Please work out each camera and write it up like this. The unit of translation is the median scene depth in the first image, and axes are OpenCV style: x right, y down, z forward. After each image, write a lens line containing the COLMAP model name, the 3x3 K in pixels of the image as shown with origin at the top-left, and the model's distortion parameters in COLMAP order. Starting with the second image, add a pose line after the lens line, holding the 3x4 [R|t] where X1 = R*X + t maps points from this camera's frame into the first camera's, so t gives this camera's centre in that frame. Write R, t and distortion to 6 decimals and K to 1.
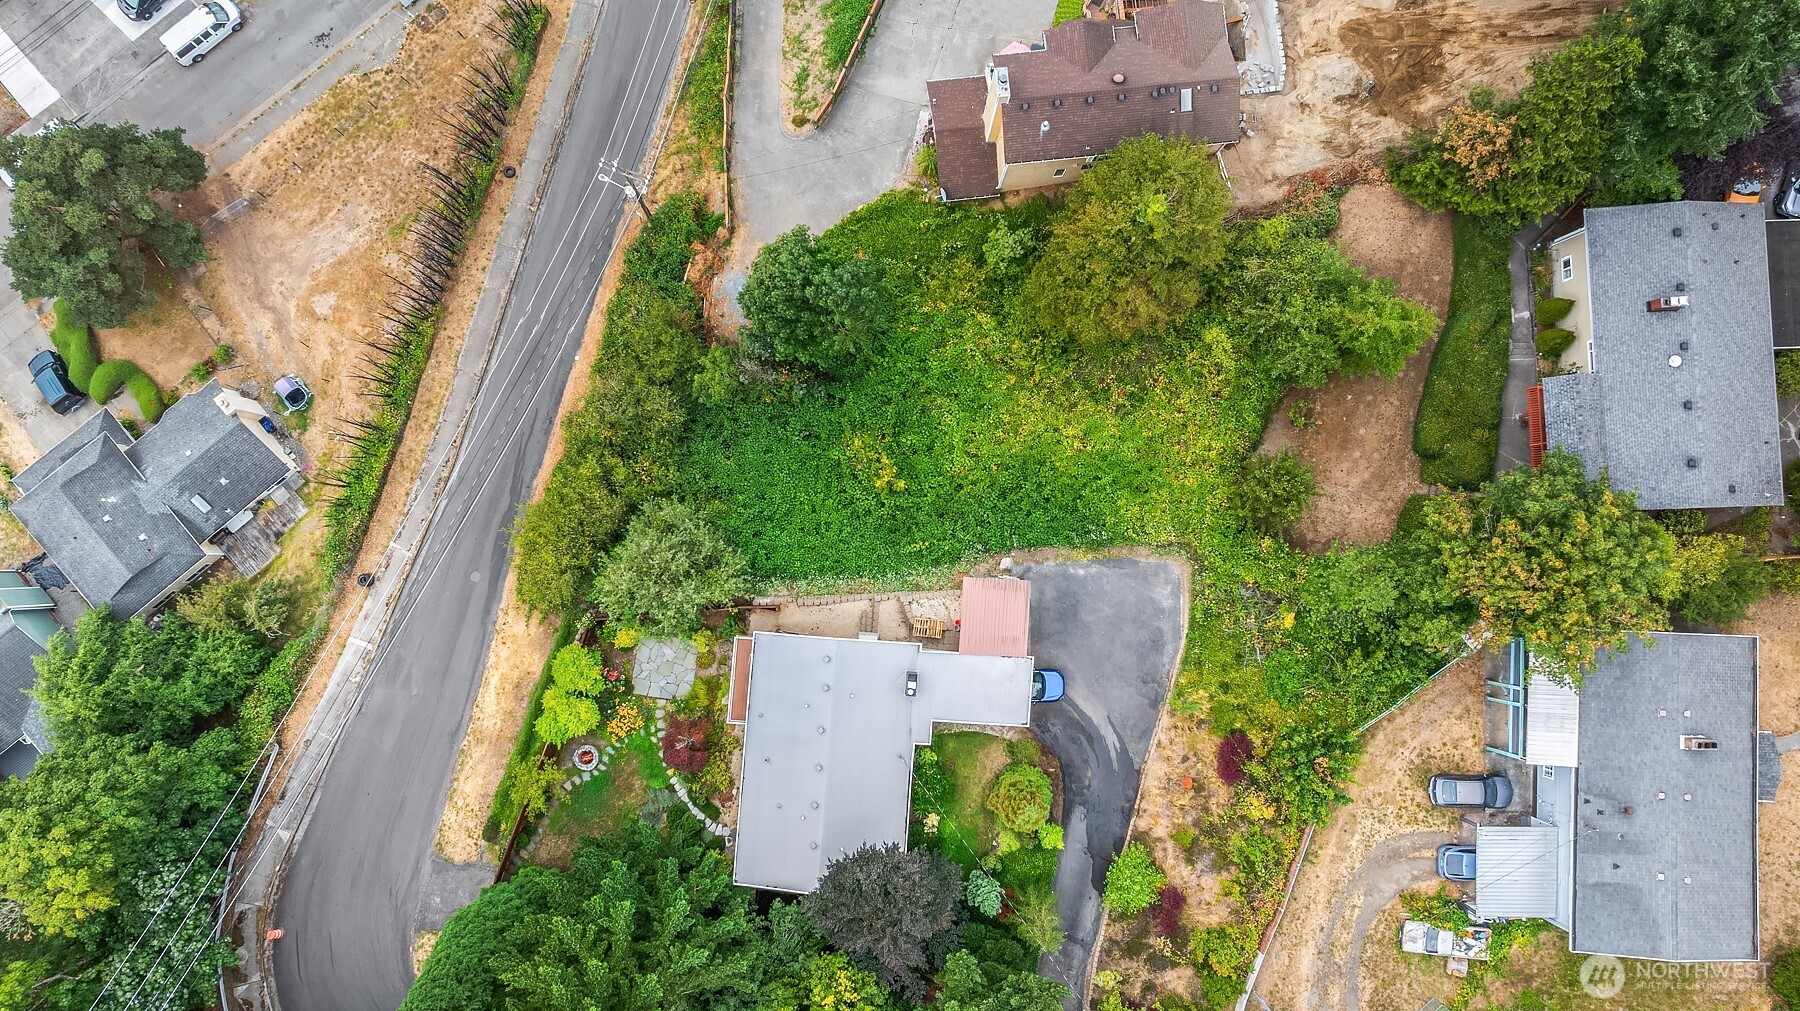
lens RADIAL K [[1261.8, 0, 908.6], [0, 1261.8, 489.7], [0, 0, 1]] dist [-0.044774, 0.039563]
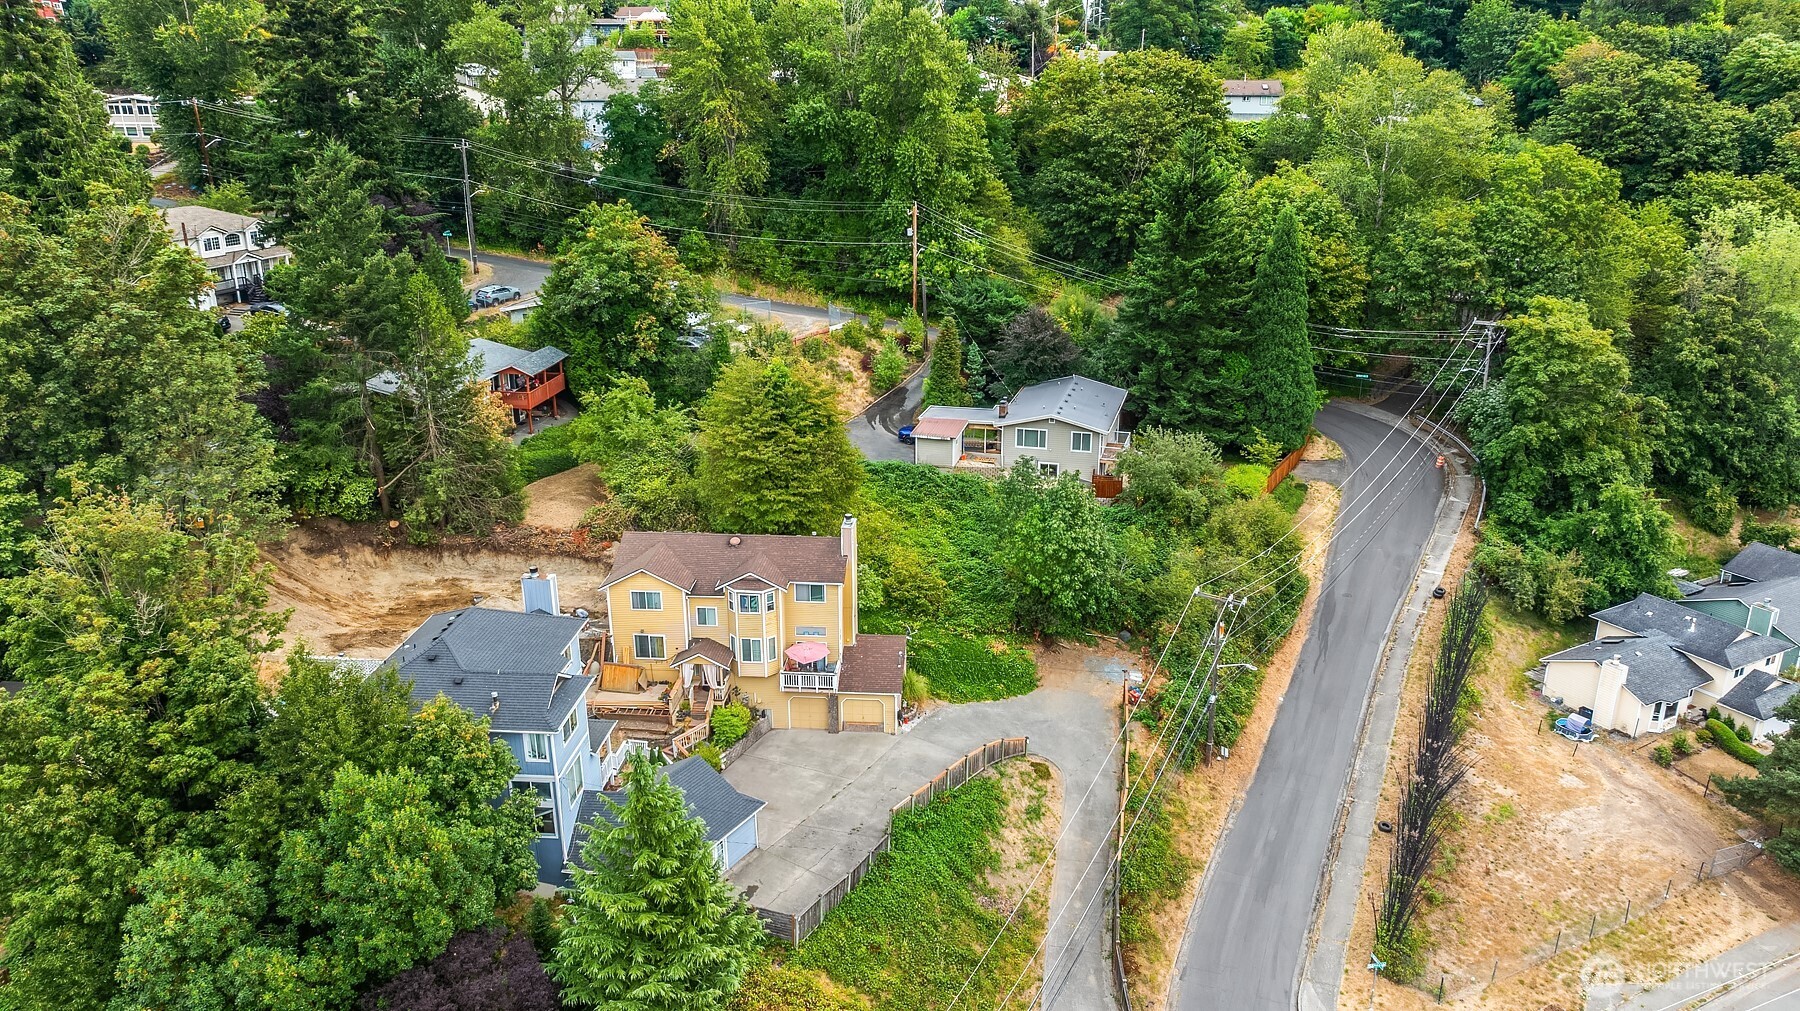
lens RADIAL K [[1270.7, 0, 900.0], [0, 1270.7, 505.5], [0, 0, 1]] dist [-0.040211, 0.026530]
pose [[-0.979512, -0.090559, 0.179876, -0.145286], [0.198108, -0.272796, 0.941454, -1.208852], [-0.036187, 0.957800, 0.285148, 0.628051]]
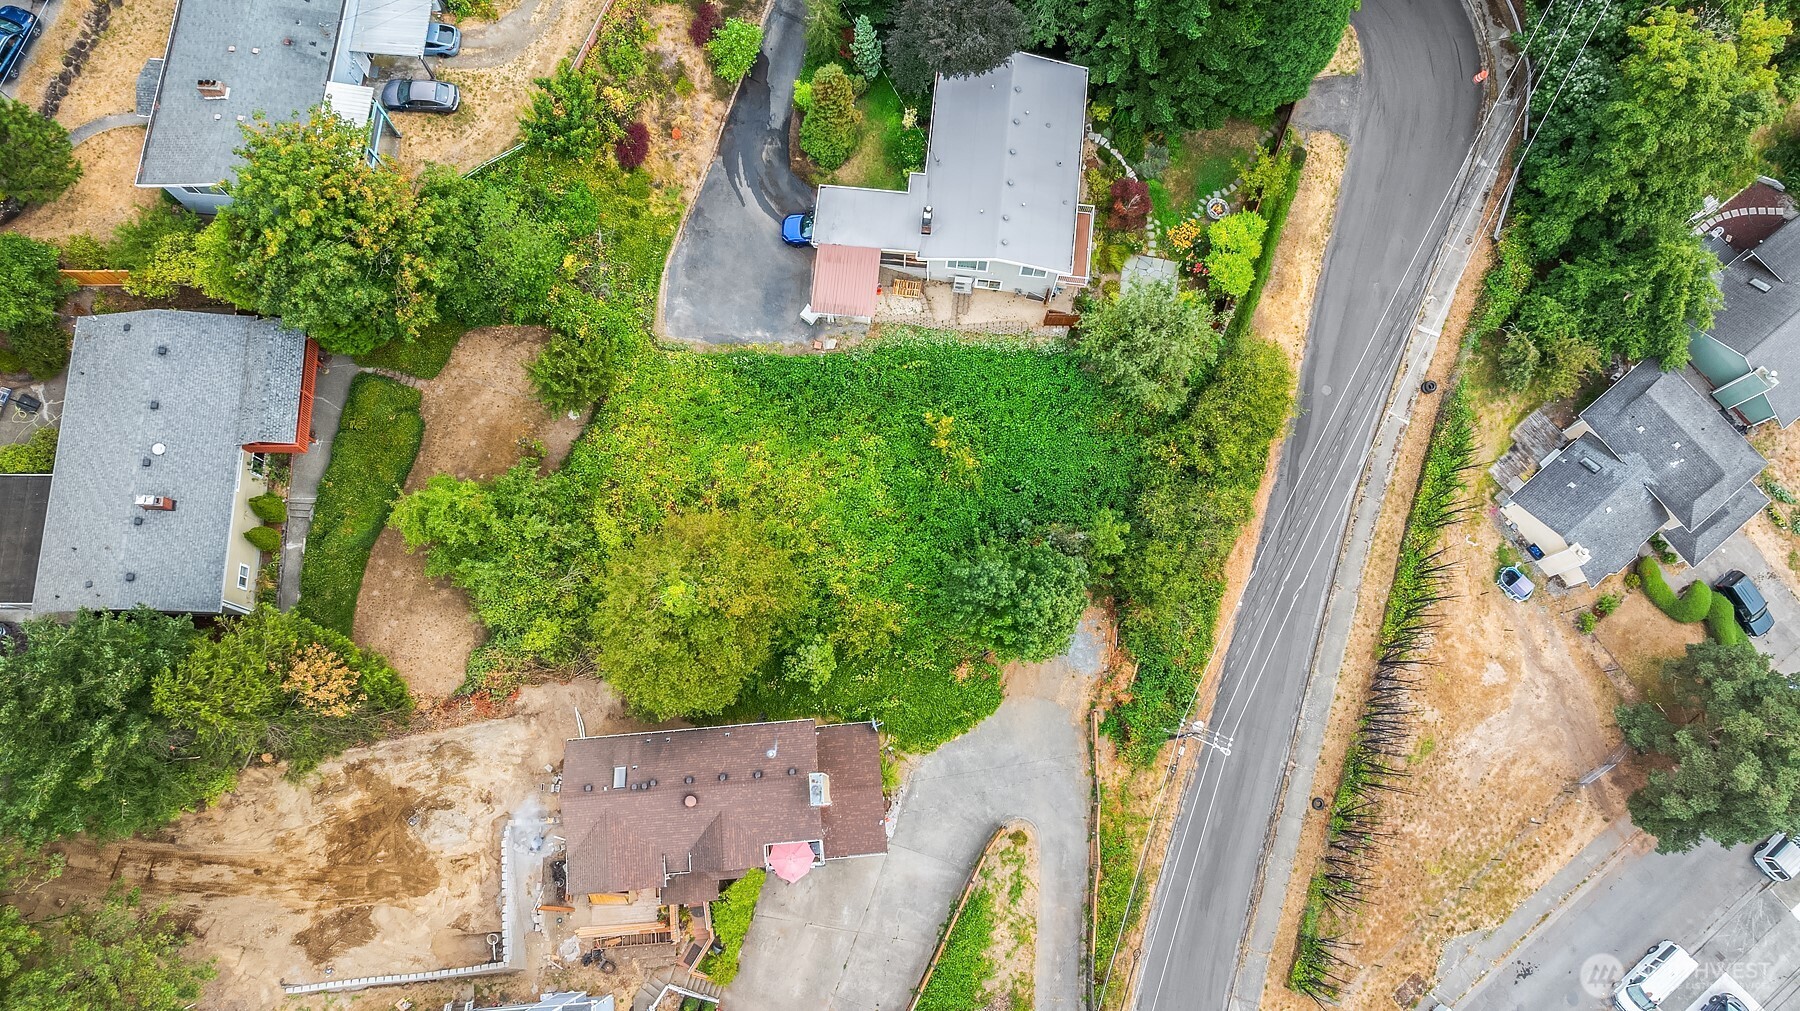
lens RADIAL K [[1270.7, 0, 900.0], [0, 1270.7, 505.5], [0, 0, 1]] dist [-0.040211, 0.026530]
pose [[-0.998799, -0.037483, -0.031561, 0.046454], [0.027092, -0.959114, 0.281720, -0.356195], [-0.040831, 0.280527, 0.958977, 0.022986]]
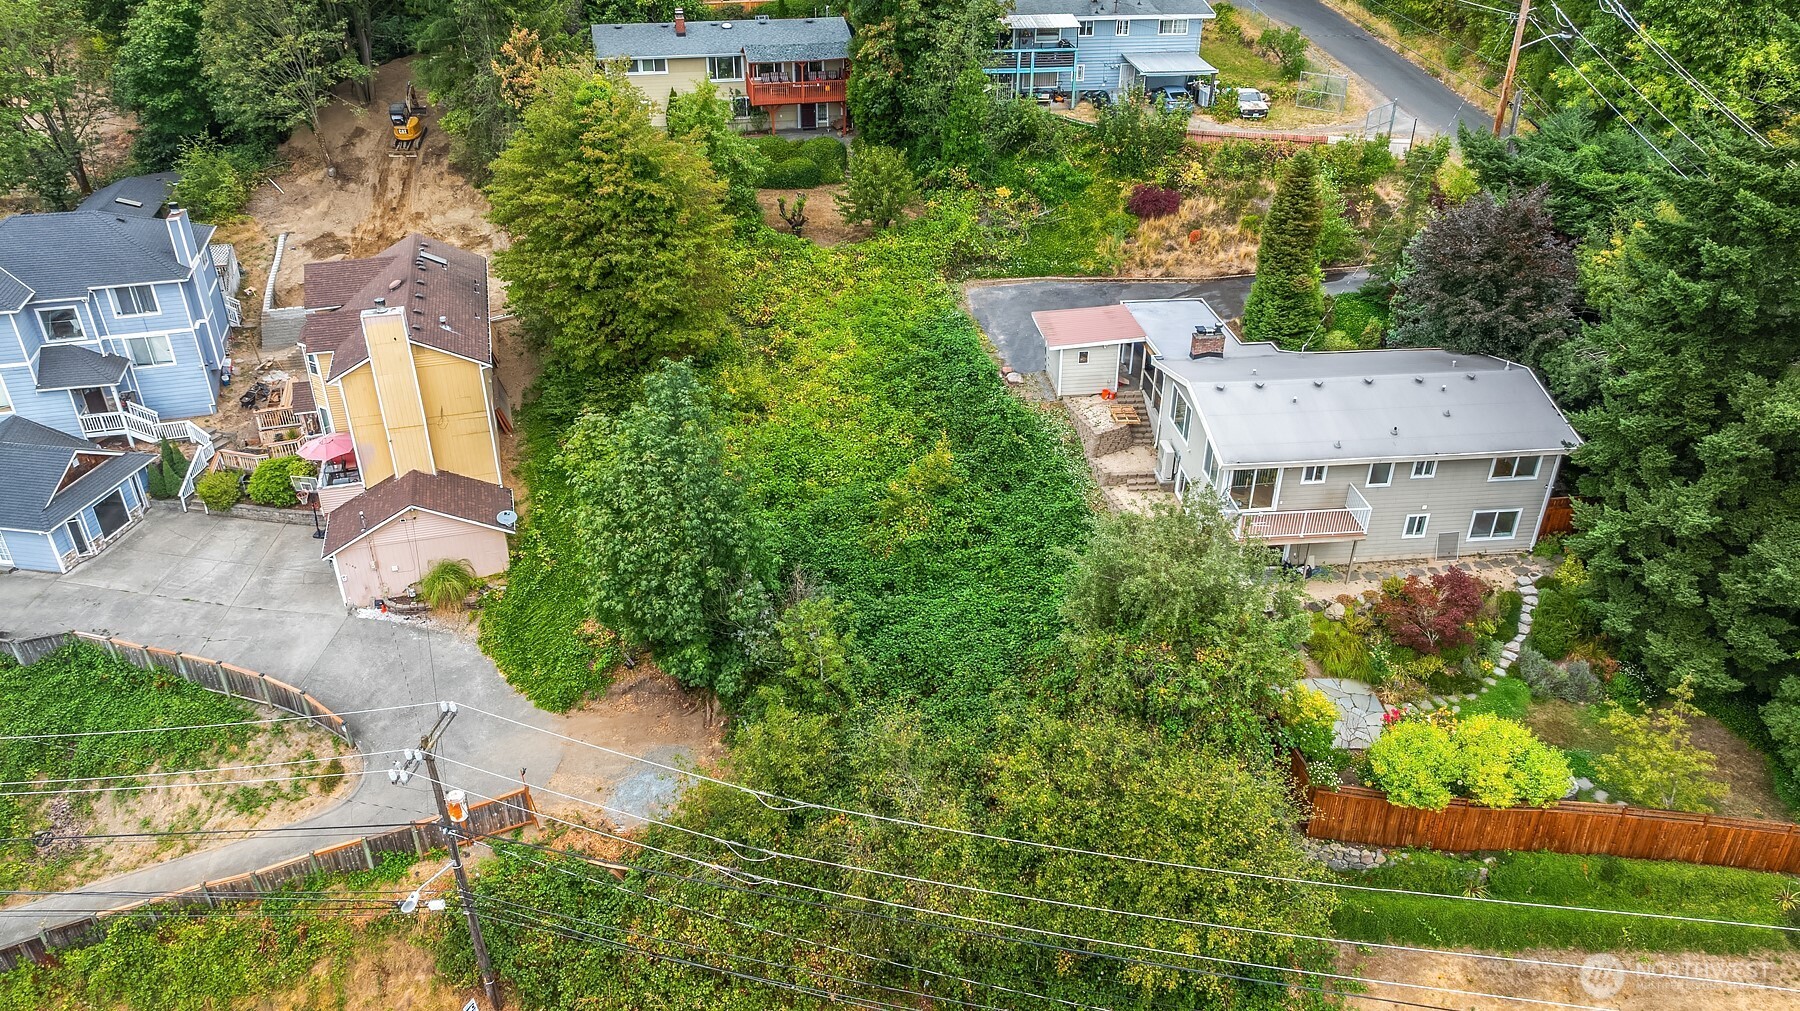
lens RADIAL K [[1270.7, 0, 900.0], [0, 1270.7, 505.5], [0, 0, 1]] dist [-0.040211, 0.026530]
pose [[-0.174356, -0.526849, 0.831883, -0.593458], [0.982620, -0.038440, 0.181604, -0.153766], [-0.063700, 0.849089, 0.524395, 0.638700]]
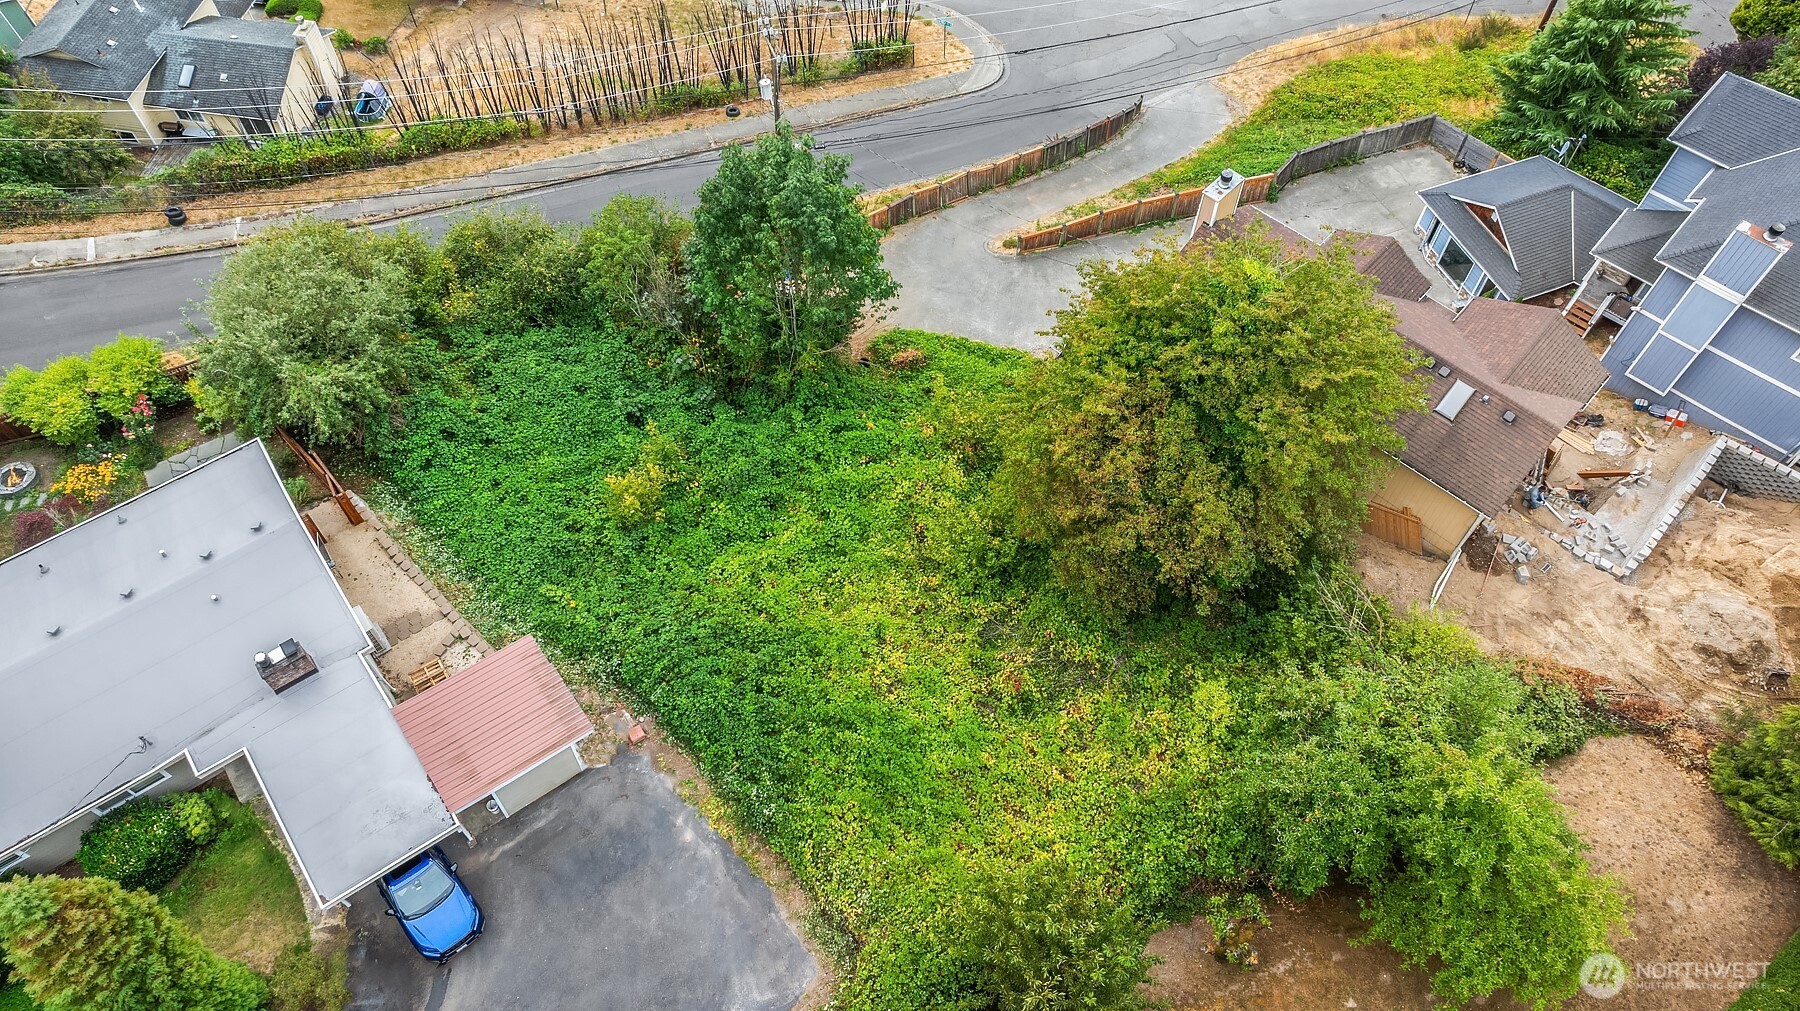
lens RADIAL K [[1261.8, 0, 908.6], [0, 1261.8, 489.7], [0, 0, 1]] dist [-0.044774, 0.039563]
pose [[0.652154, 0.613709, -0.445036, 0.319457], [-0.756329, 0.566678, -0.326867, 0.081579], [0.051591, 0.549761, 0.833727, 0.506135]]
